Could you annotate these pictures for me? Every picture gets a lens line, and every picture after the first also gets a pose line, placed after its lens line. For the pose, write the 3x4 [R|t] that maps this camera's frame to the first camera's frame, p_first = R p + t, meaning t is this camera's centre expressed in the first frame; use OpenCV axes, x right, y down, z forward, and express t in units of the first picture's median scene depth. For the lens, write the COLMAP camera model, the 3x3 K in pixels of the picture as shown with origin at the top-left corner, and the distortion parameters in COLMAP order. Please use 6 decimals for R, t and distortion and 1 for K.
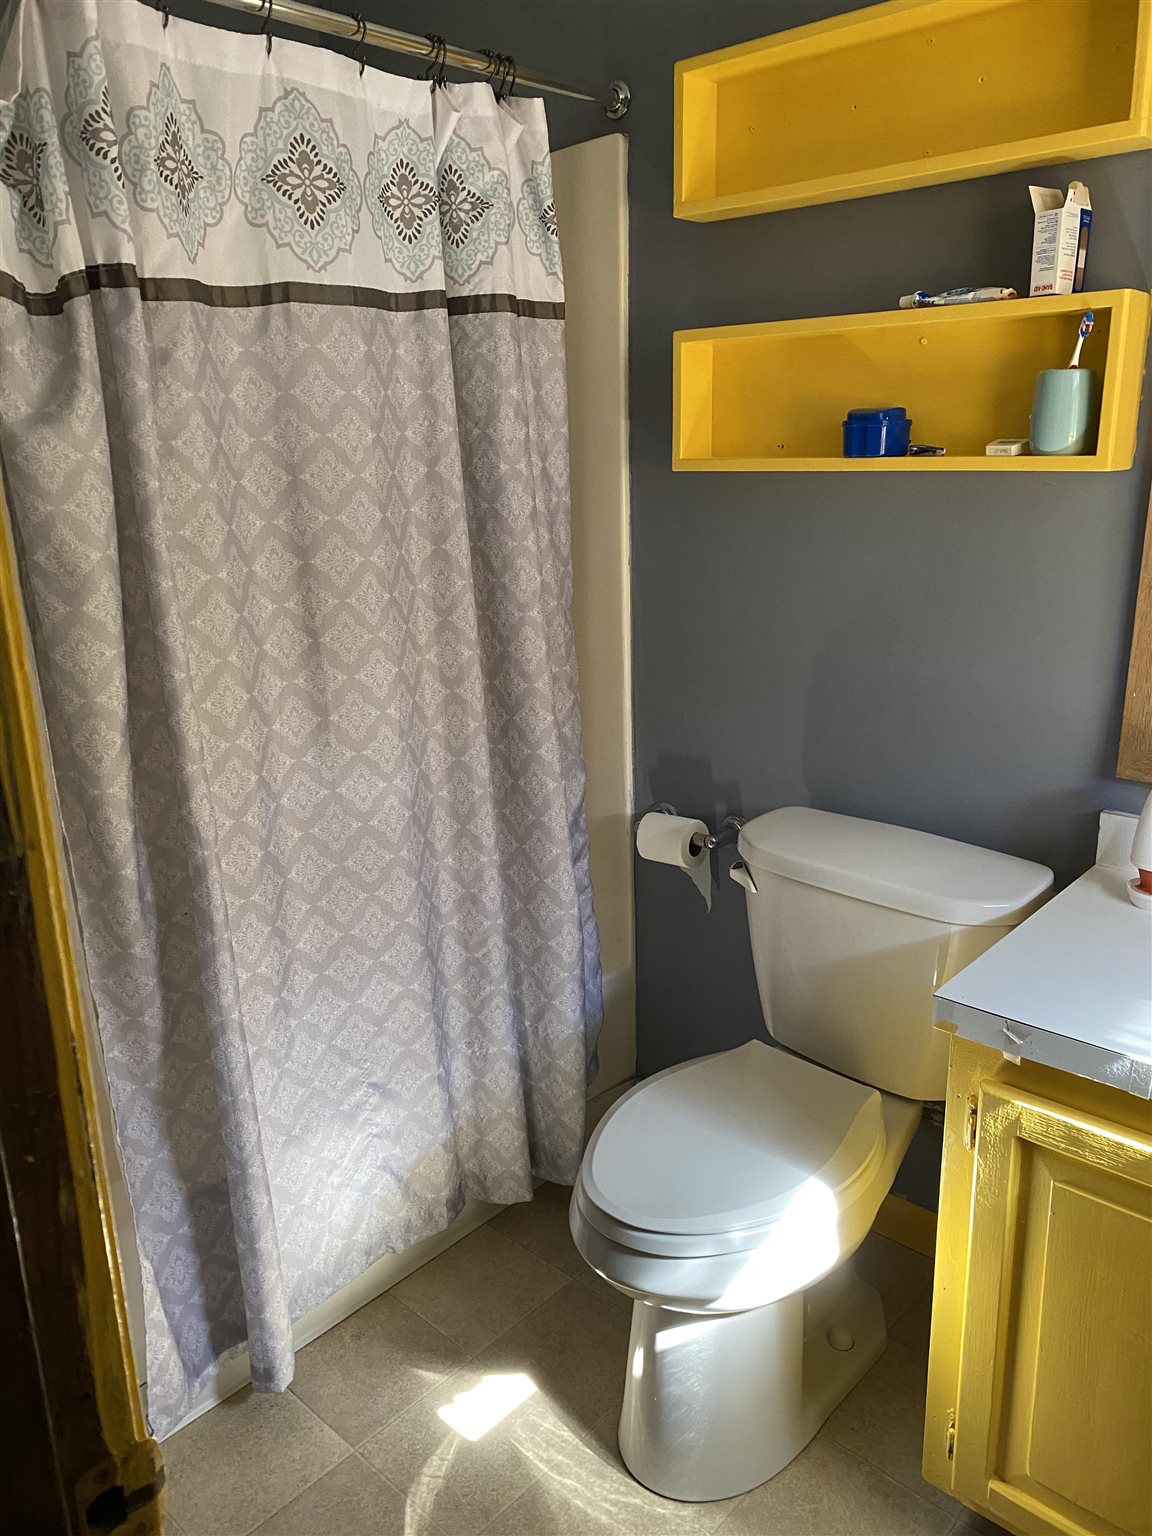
lens RADIAL K [[1163.6, 0, 576.9], [0, 1163.6, 768.2], [0, 0, 1]] dist [0.031812, -0.031336]
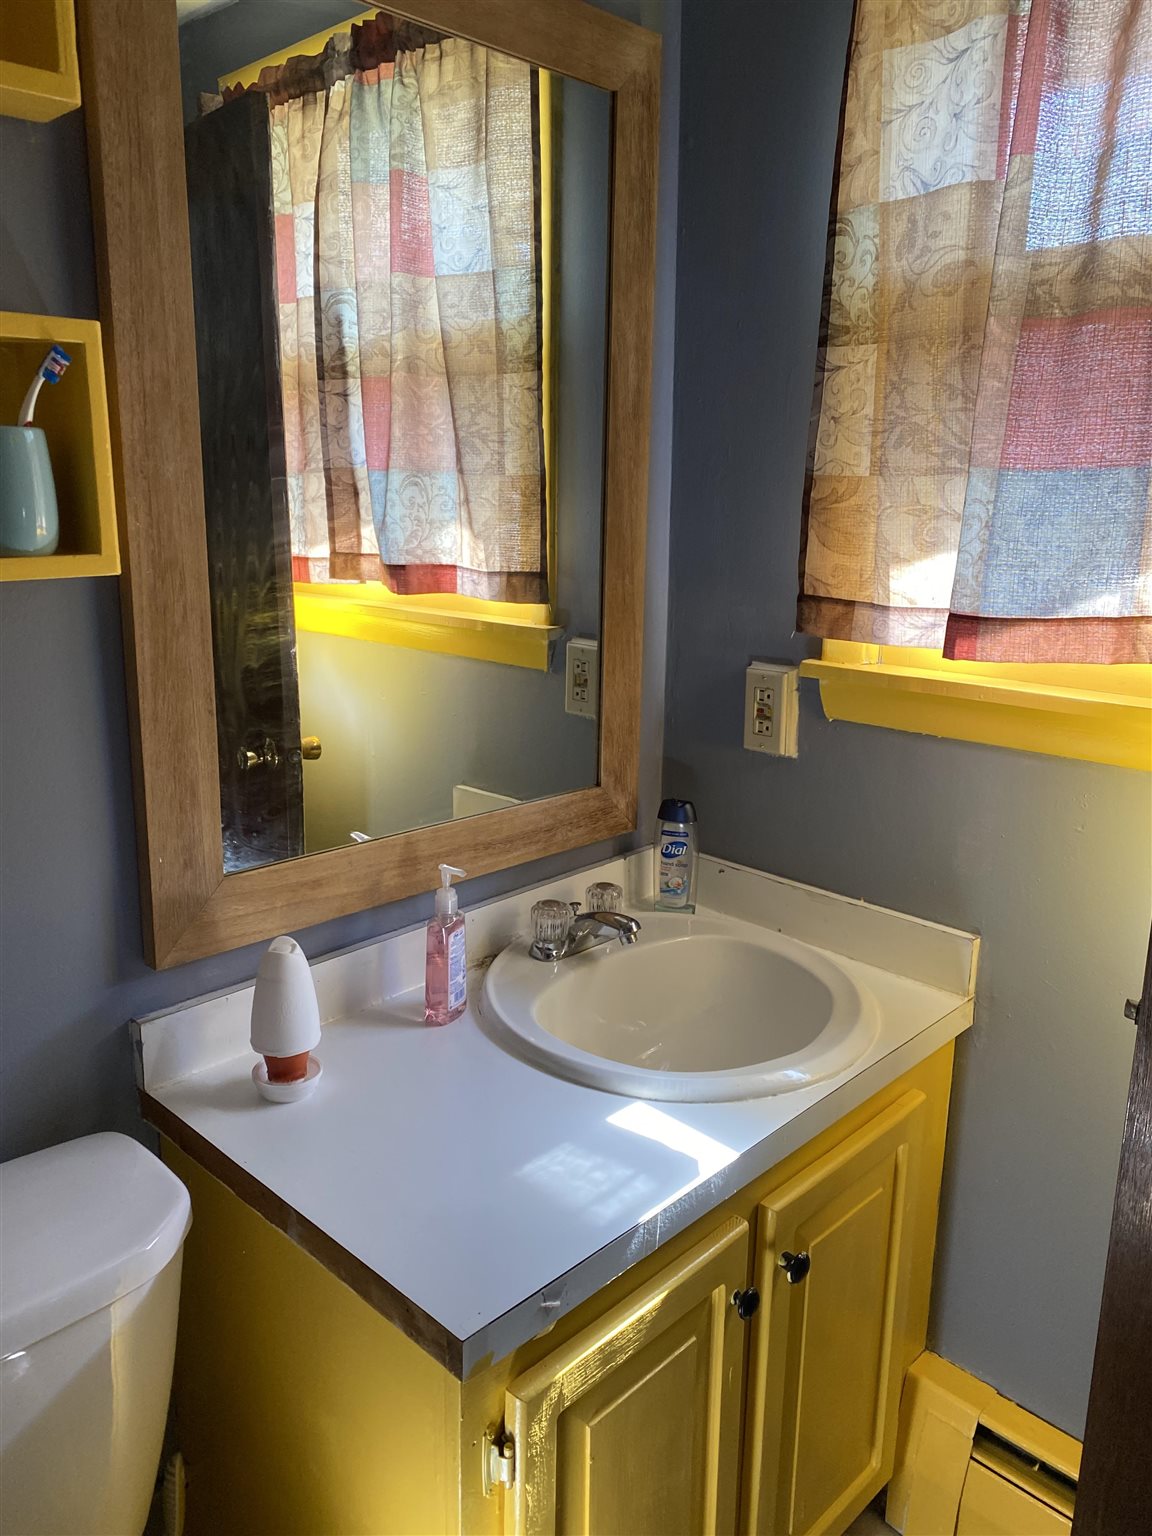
lens RADIAL K [[1163.6, 0, 574.4], [0, 1163.6, 761.5], [0, 0, 1]] dist [0.031812, -0.031336]
pose [[0.035265, -0.214776, 0.976026, -0.255912], [0.270058, 0.942348, 0.197608, -0.217012], [-0.962198, 0.256615, 0.091233, 0.713160]]
